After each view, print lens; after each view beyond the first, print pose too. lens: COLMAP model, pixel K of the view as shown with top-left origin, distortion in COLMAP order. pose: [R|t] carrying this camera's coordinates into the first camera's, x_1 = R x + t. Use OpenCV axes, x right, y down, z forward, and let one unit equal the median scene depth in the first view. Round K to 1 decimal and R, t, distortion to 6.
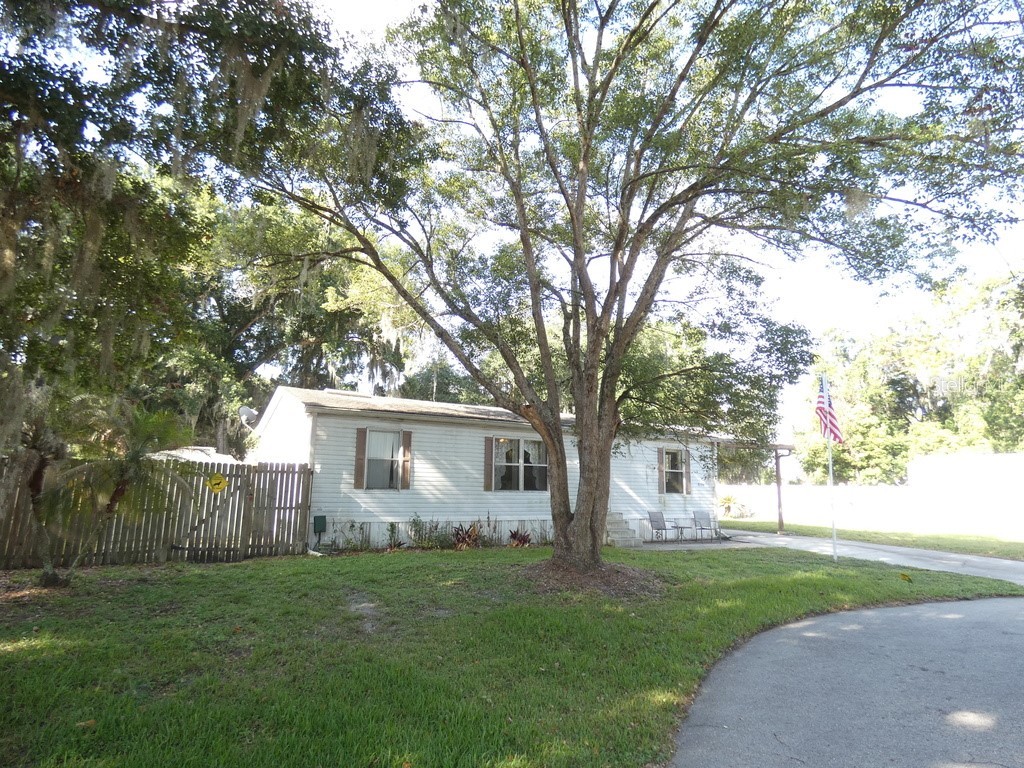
lens RADIAL K [[616.0, 0, 514.1], [0, 616.0, 385.6], [0, 0, 1]] dist [0.004936, -0.003975]
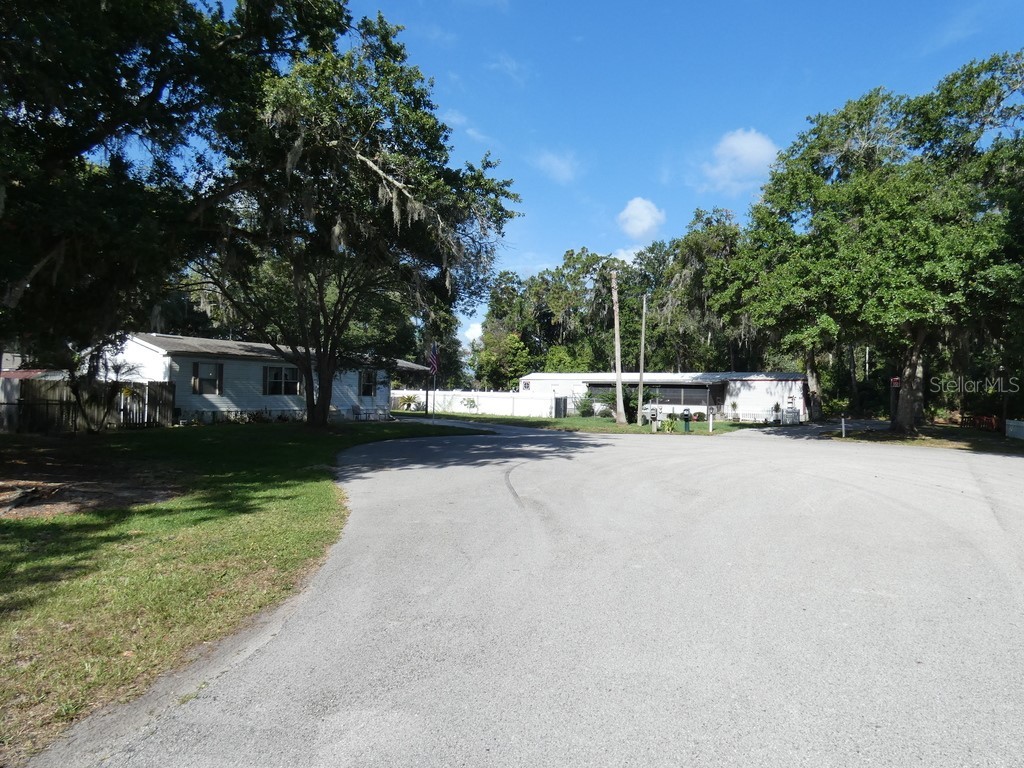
lens RADIAL K [[616.0, 0, 512.6], [0, 616.0, 386.0], [0, 0, 1]] dist [0.004936, -0.003975]
pose [[0.902461, 0.008291, 0.430692, -0.189213], [-0.076332, 0.987071, 0.140943, -0.199820], [-0.423954, -0.160072, 0.891426, -1.112377]]
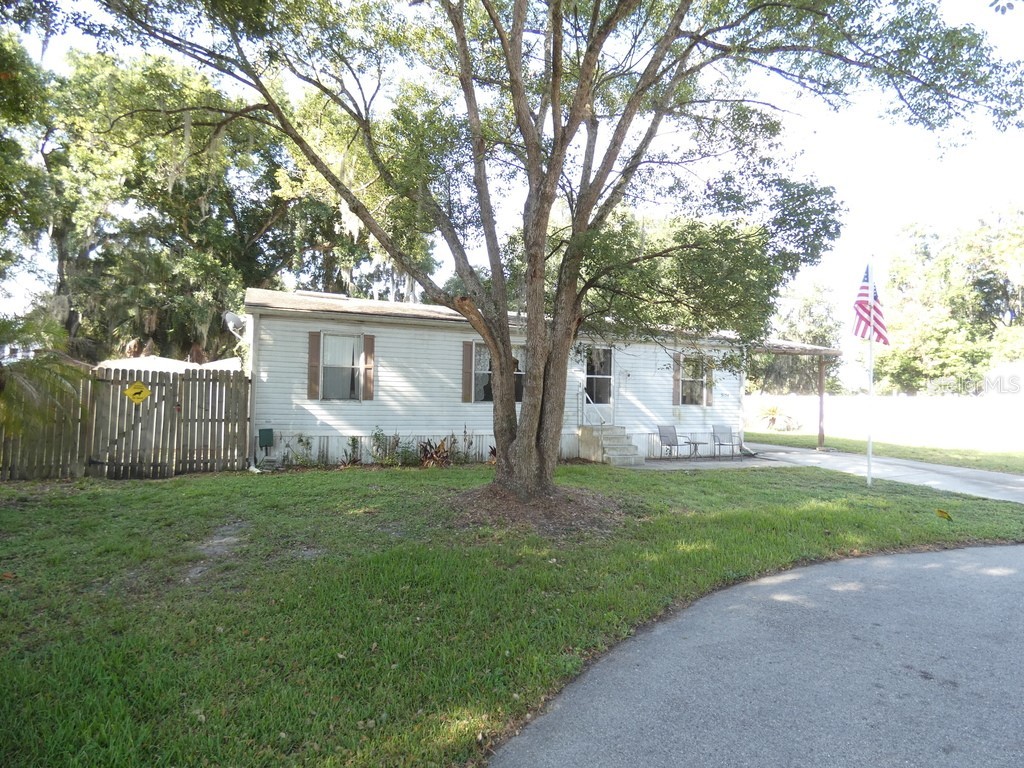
lens RADIAL K [[616.0, 0, 512.6], [0, 616.0, 379.9], [0, 0, 1]] dist [0.004936, -0.003975]
pose [[0.995243, -0.001374, -0.097418, 0.122315], [0.014432, 0.990950, 0.133457, 0.024353], [0.096353, -0.134228, 0.986255, 0.148959]]
